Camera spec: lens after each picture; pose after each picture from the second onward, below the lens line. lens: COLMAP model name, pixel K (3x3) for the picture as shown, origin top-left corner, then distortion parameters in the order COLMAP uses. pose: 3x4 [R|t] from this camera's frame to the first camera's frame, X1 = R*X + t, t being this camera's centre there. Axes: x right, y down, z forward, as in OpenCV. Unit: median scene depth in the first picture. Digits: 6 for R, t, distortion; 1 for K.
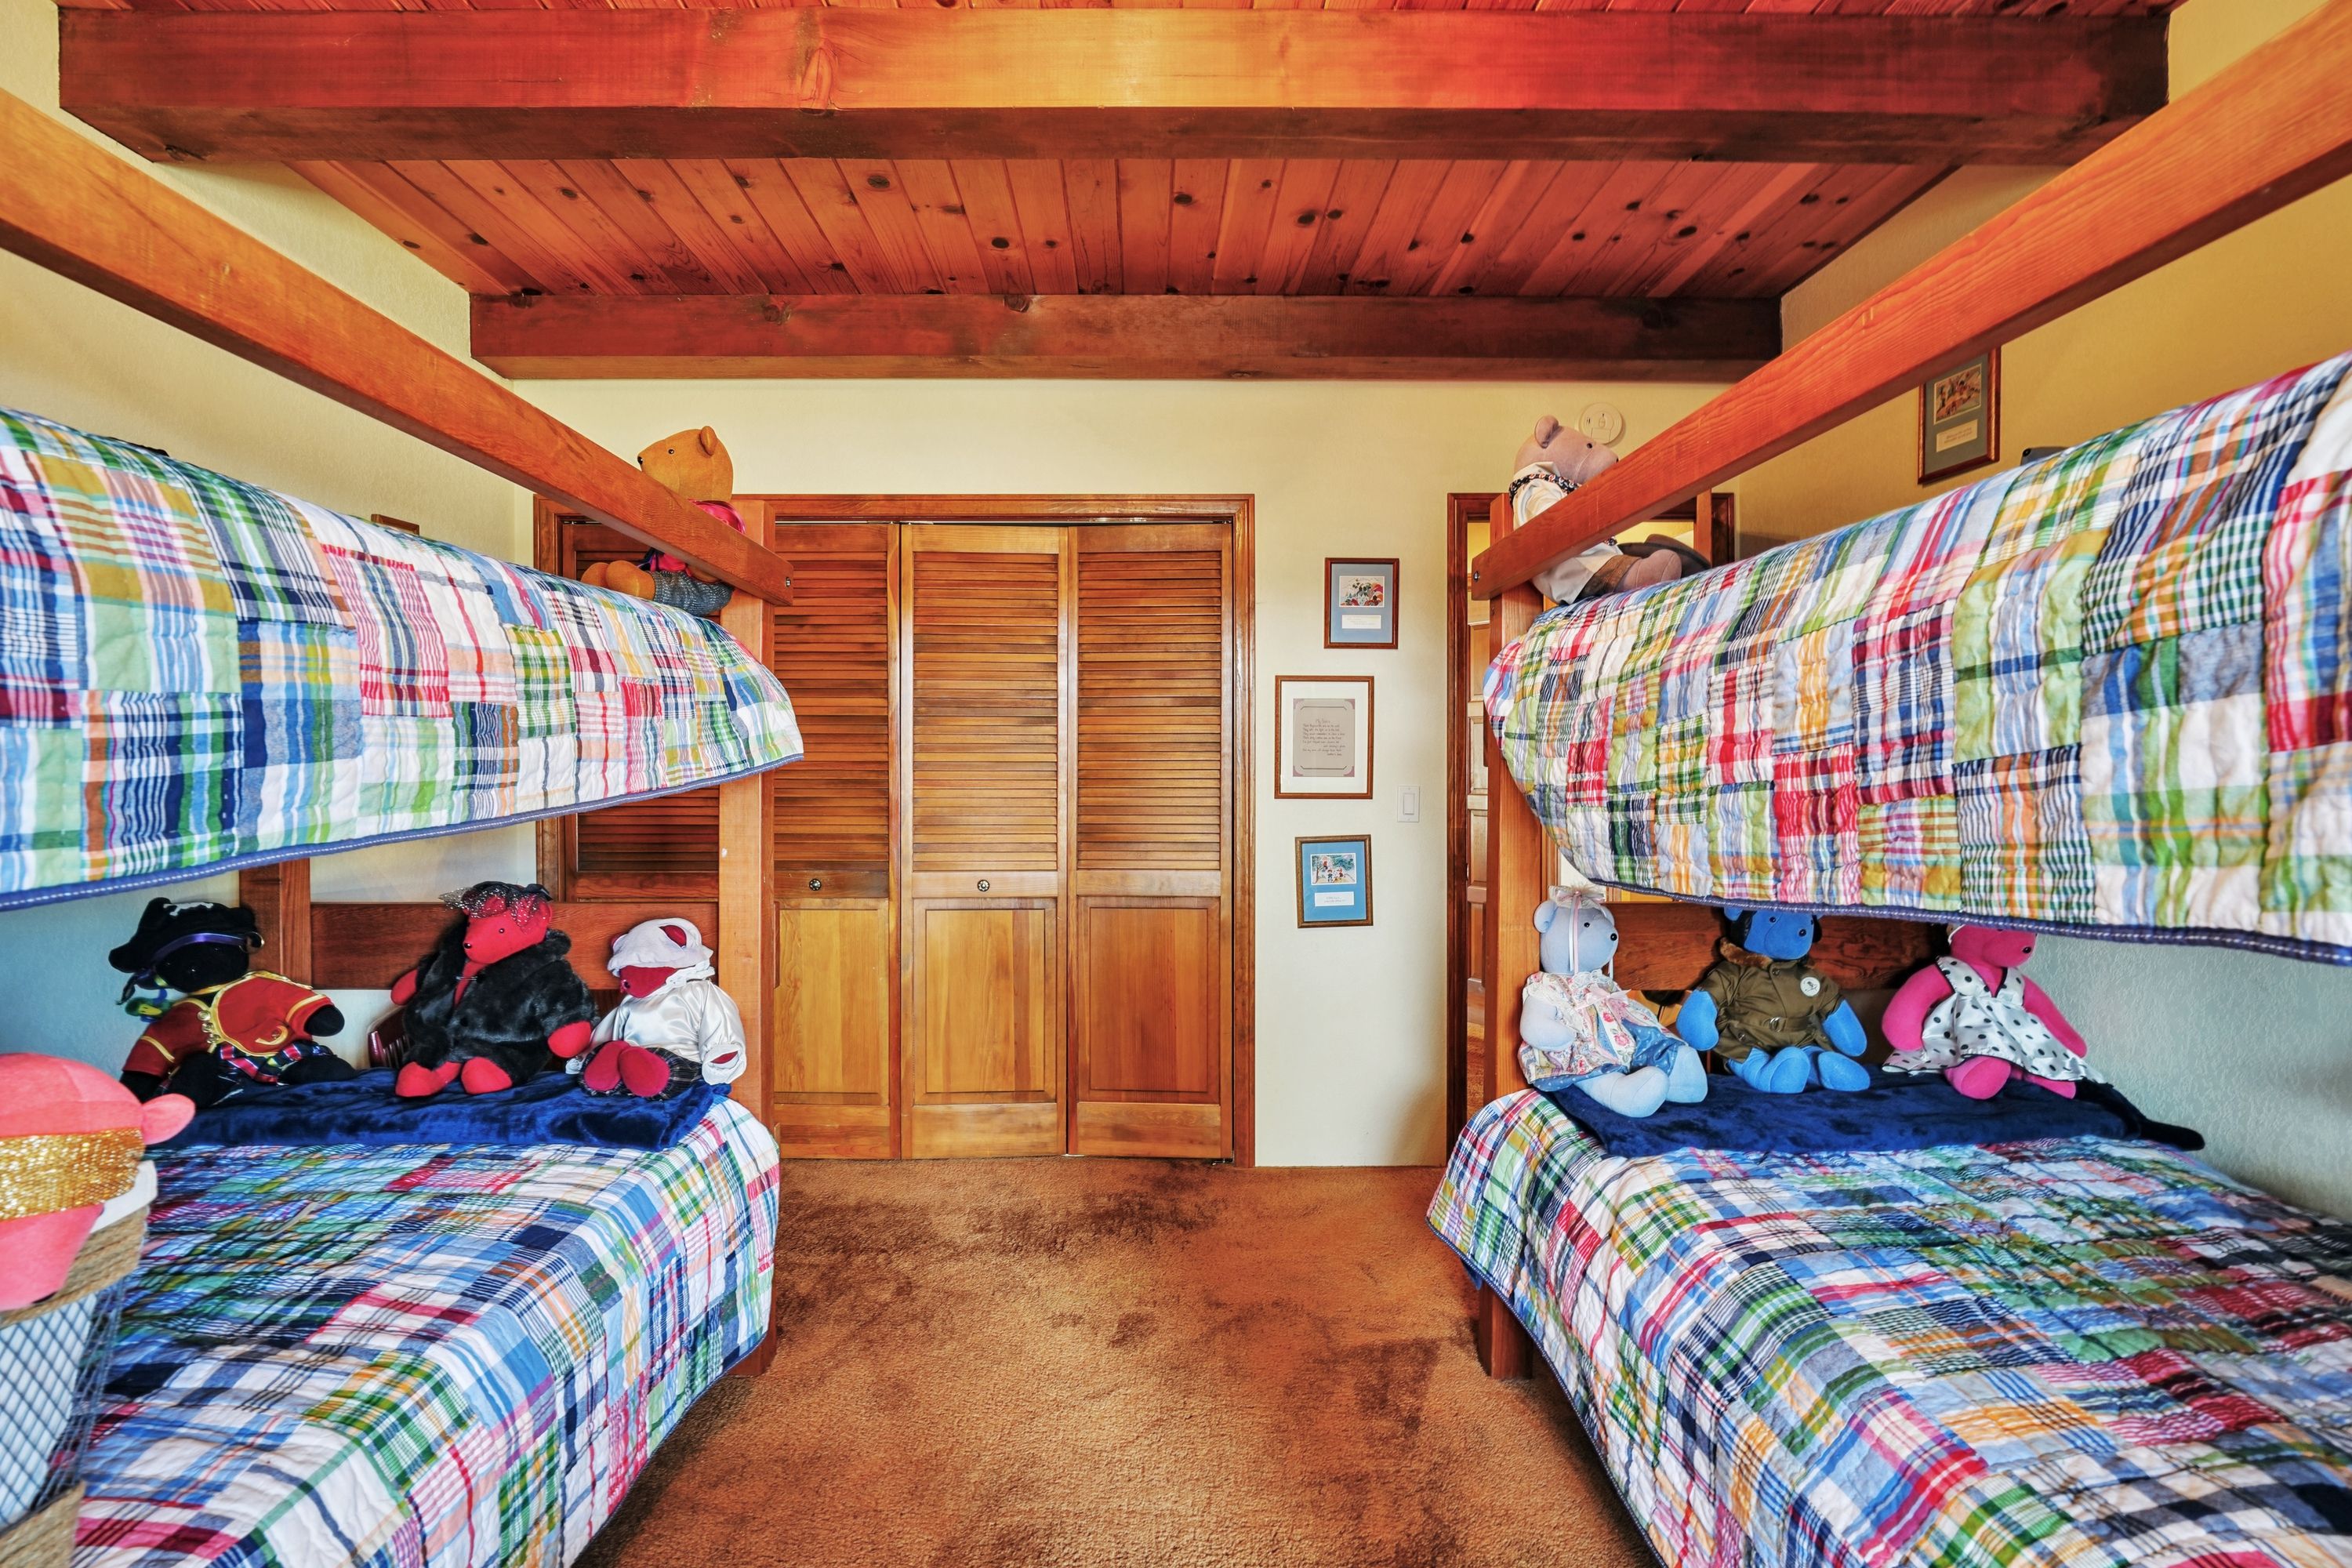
lens RADIAL K [[1088.7, 0, 1164.1], [0, 1088.7, 774.0], [0, 0, 1]] dist [-0.013337, -0.000715]
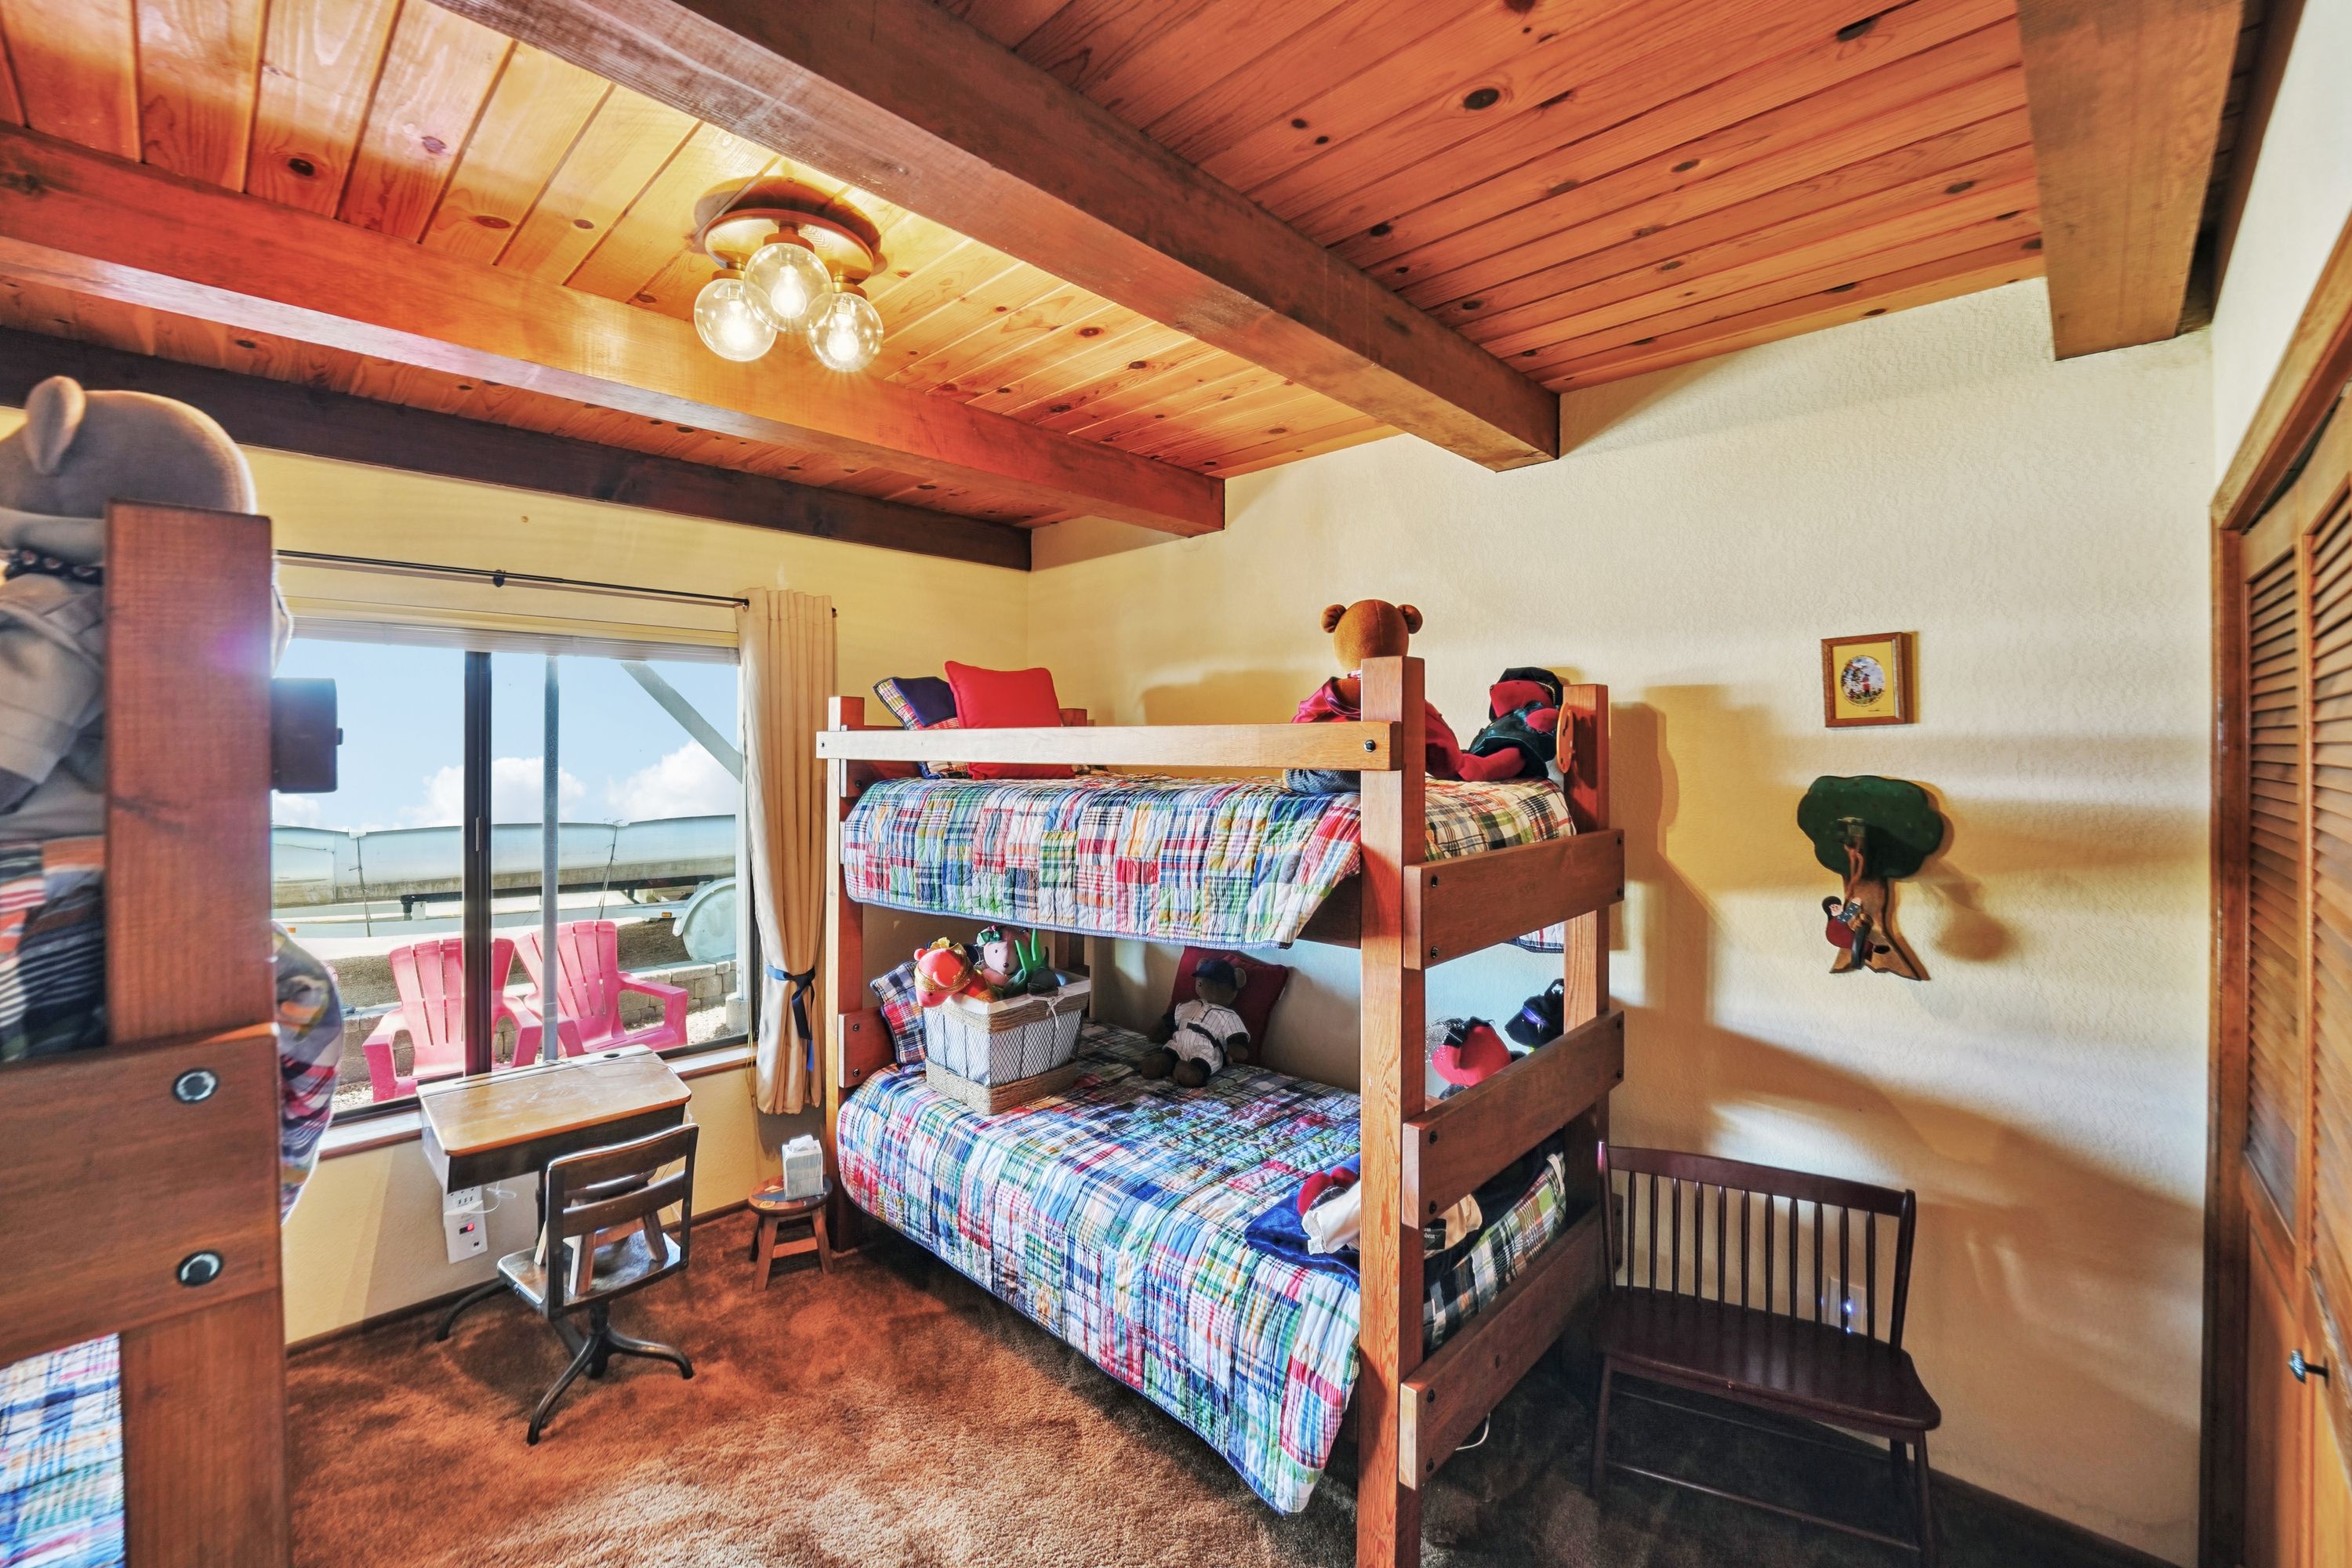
lens RADIAL K [[962.9, 0, 1162.1], [0, 962.9, 760.4], [0, 0, 1]] dist [-0.028372, 0.002451]
pose [[-0.707375, -0.000759, -0.706838, 0.519112], [-0.012953, 0.999845, 0.011889, -0.292593], [0.706720, 0.017565, -0.707276, 2.415630]]
